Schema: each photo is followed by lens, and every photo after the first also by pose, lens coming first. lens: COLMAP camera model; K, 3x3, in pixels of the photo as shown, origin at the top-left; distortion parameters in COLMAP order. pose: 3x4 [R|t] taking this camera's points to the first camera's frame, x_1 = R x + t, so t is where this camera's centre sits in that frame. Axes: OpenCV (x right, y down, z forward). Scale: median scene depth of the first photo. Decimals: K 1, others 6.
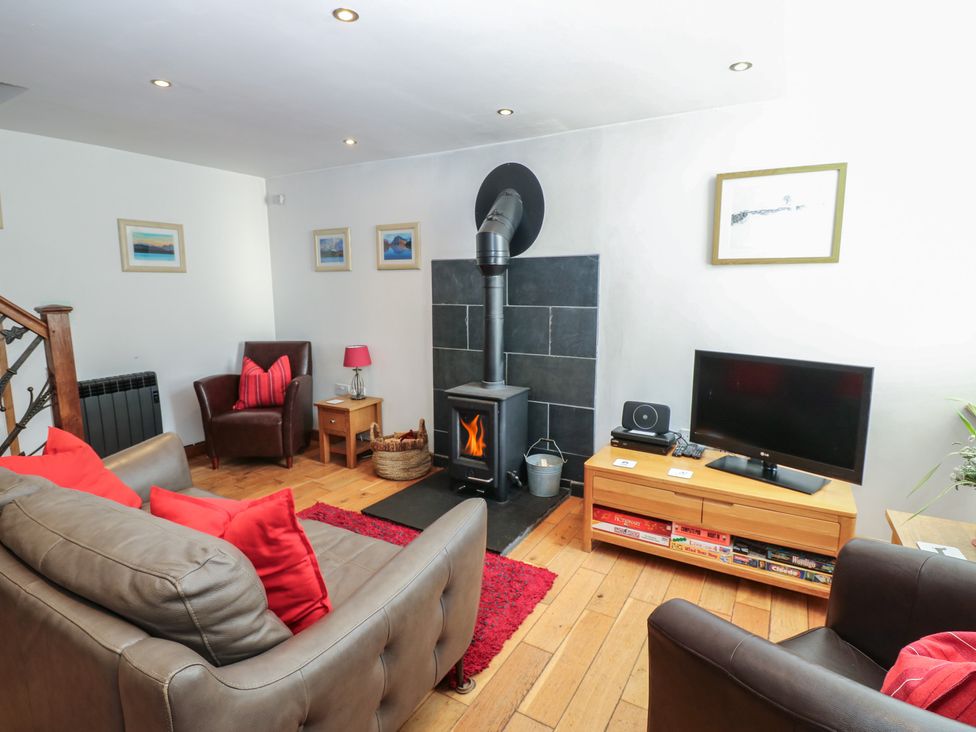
lens RADIAL K [[521.9, 0, 491.5], [0, 521.9, 364.4], [0, 0, 1]] dist [-0.004460, -0.011696]
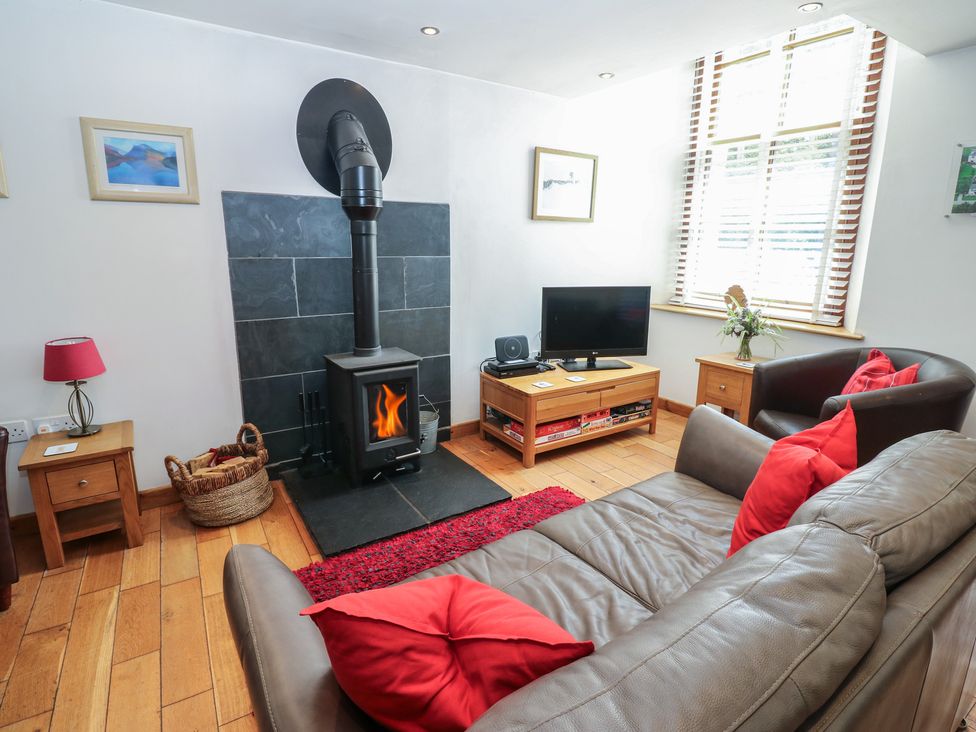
lens RADIAL K [[521.9, 0, 490.3], [0, 521.9, 367.7], [0, 0, 1]] dist [-0.004460, -0.011696]
pose [[0.425037, -0.208023, 0.880949, -0.740074], [0.120371, 0.977580, 0.172765, -0.063783], [-0.897137, 0.032609, 0.440547, 0.492679]]
